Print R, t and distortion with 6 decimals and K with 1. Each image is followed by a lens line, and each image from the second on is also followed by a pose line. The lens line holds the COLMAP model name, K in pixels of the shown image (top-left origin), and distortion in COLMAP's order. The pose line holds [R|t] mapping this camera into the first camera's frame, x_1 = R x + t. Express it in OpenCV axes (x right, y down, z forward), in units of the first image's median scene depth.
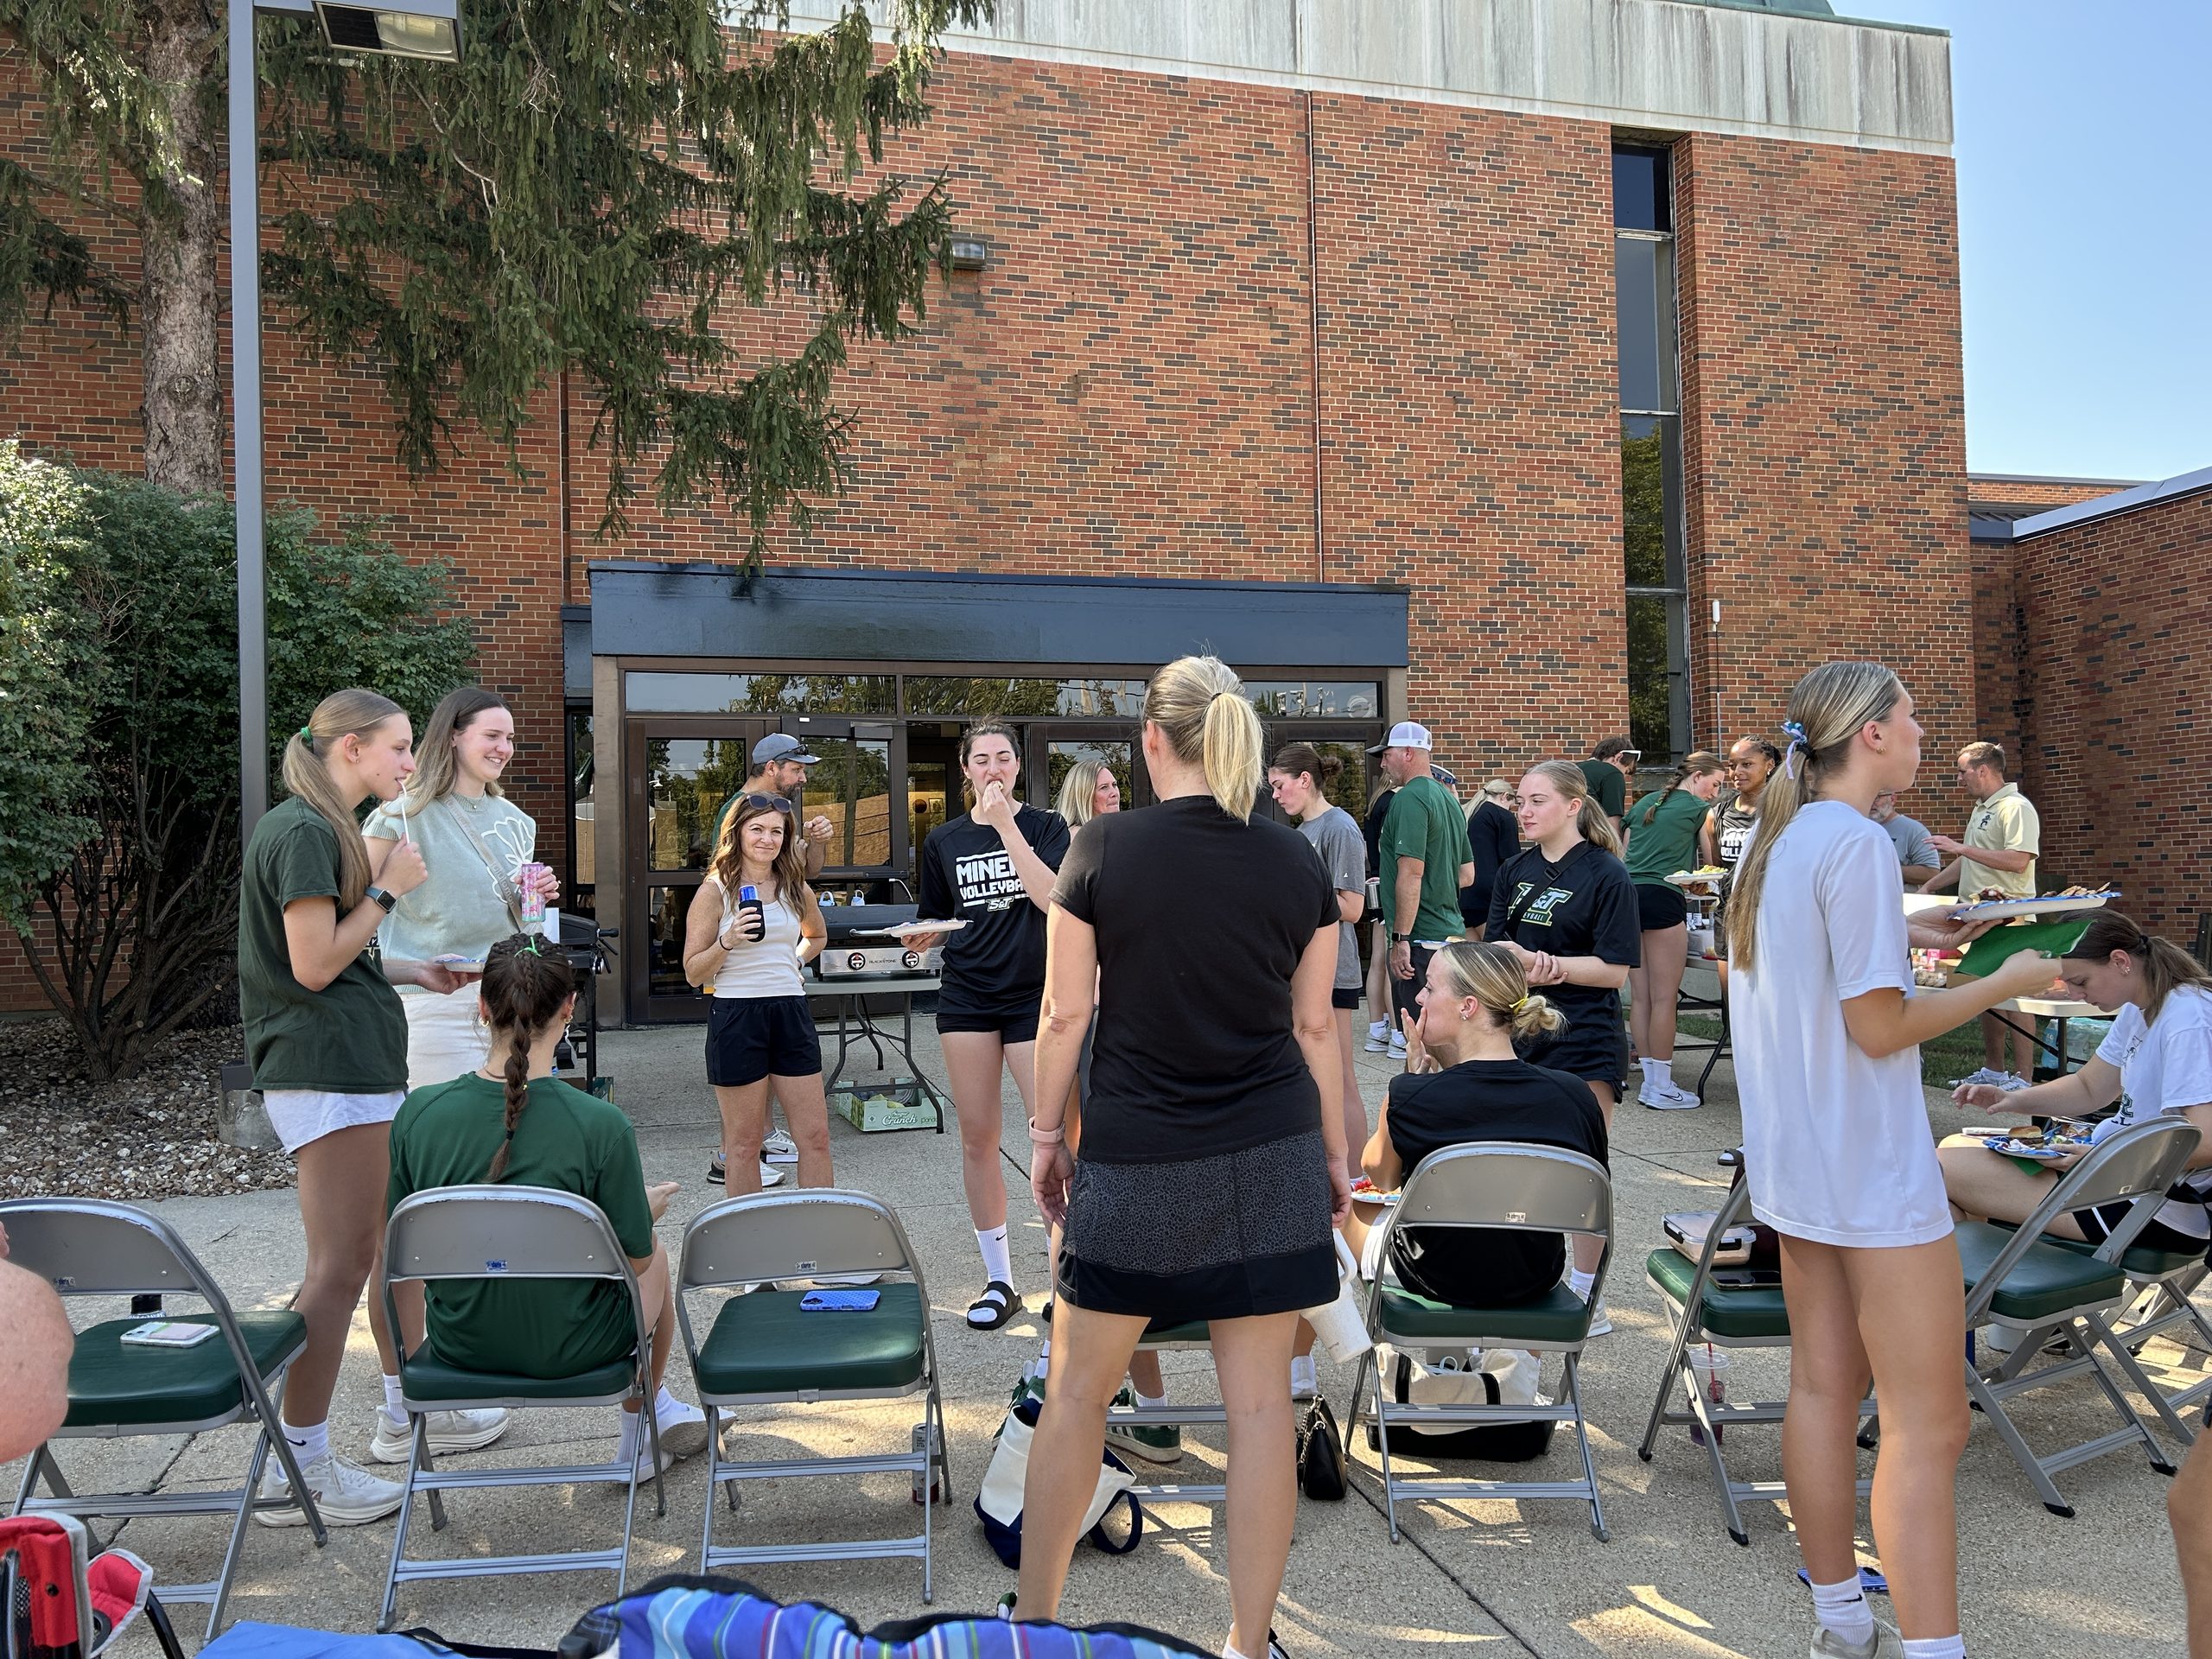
lens RADIAL K [[1692.3, 0, 1104.2], [0, 1692.3, 830.7], [0, 0, 1]] dist [0.022505, -0.003973]
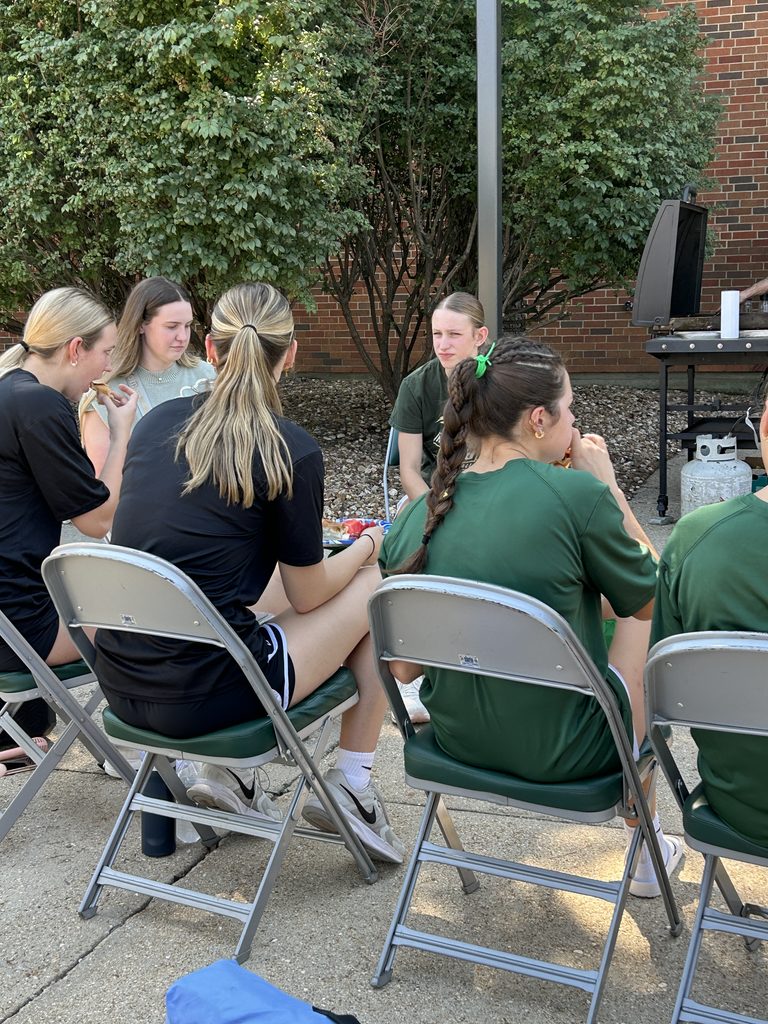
lens RADIAL K [[1494.7, 0, 384.1], [0, 1494.7, 514.1], [0, 0, 1]] dist [0.069229, 0.000000]
pose [[0.811216, 0.091633, -0.577523, 0.032035], [0.017411, 0.983422, 0.180492, 0.010547], [0.584488, -0.156474, 0.796172, 0.135603]]
